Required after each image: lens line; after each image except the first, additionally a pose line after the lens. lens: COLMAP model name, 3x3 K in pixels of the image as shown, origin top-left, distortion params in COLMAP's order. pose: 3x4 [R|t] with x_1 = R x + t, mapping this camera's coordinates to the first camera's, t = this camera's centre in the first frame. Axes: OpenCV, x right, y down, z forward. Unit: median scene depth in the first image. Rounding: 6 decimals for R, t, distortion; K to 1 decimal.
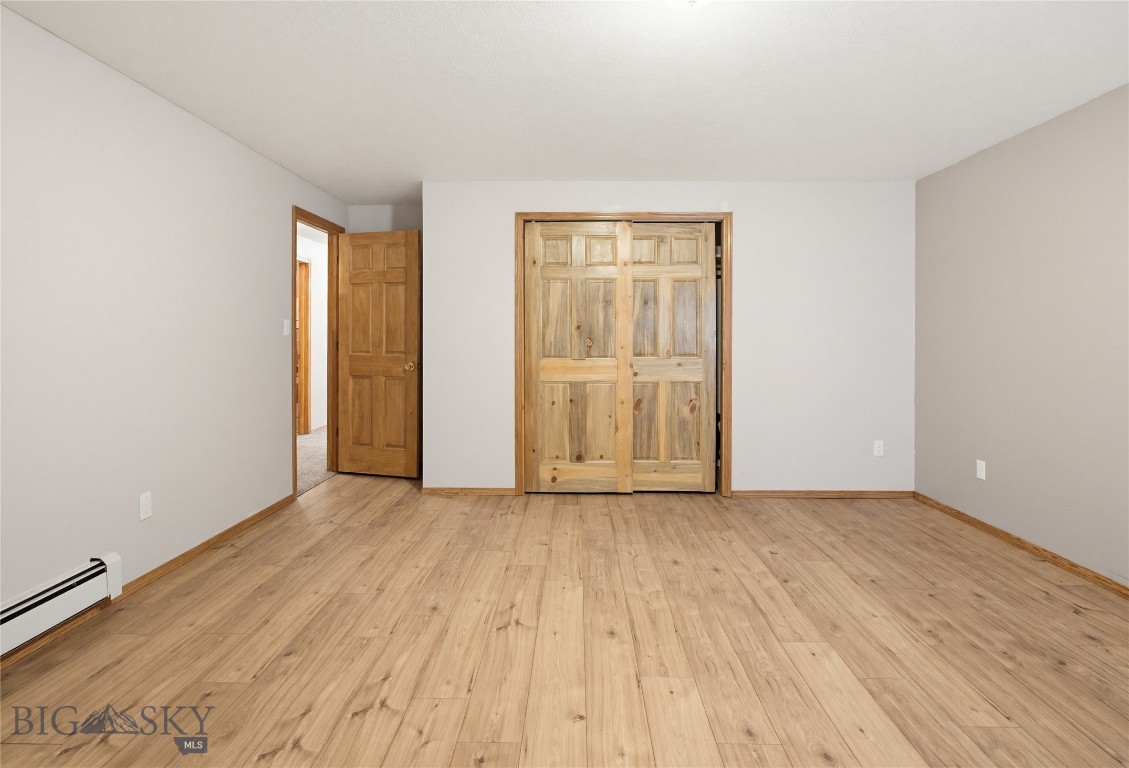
lens RADIAL K [[573.3, 0, 565.1], [0, 573.3, 346.7], [0, 0, 1]] dist [-0.002924, 0.000242]
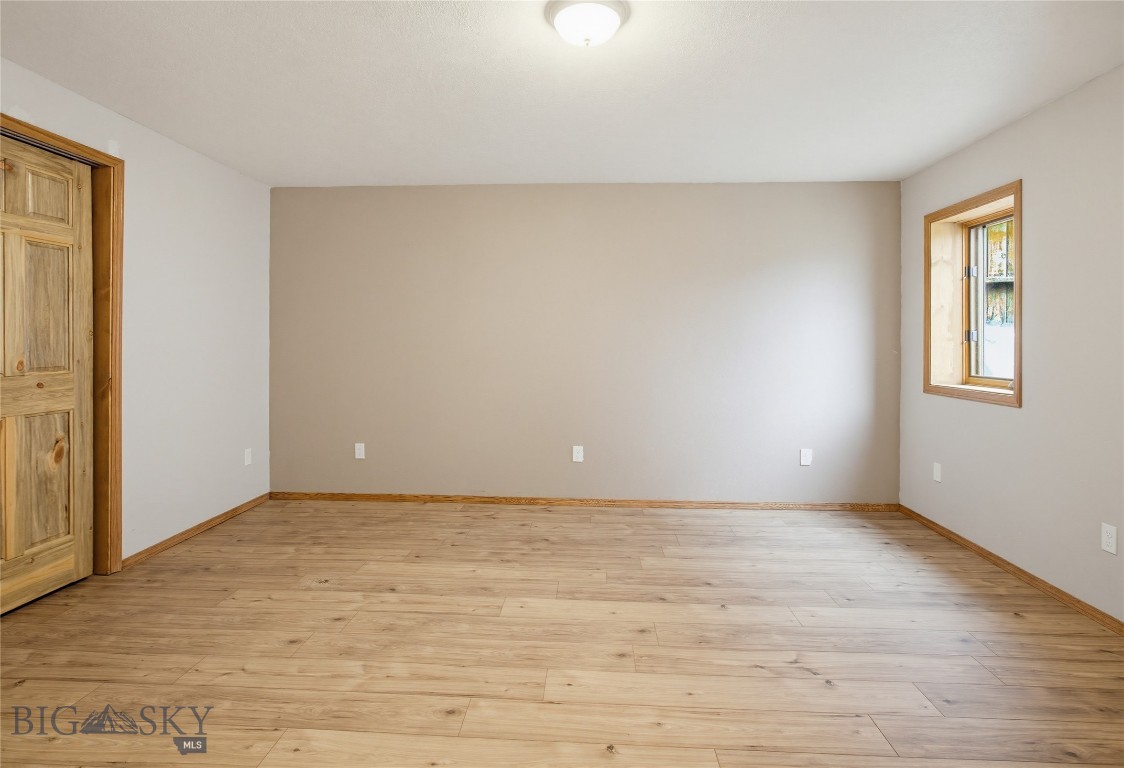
lens RADIAL K [[576.4, 0, 562.7], [0, 576.4, 342.1], [0, 0, 1]] dist [-0.000947, 0.000117]
pose [[0.030329, -0.001225, 0.999539, -0.598480], [0.009342, 0.999956, 0.000942, -0.014249], [-0.999496, 0.009309, 0.030339, 0.677544]]
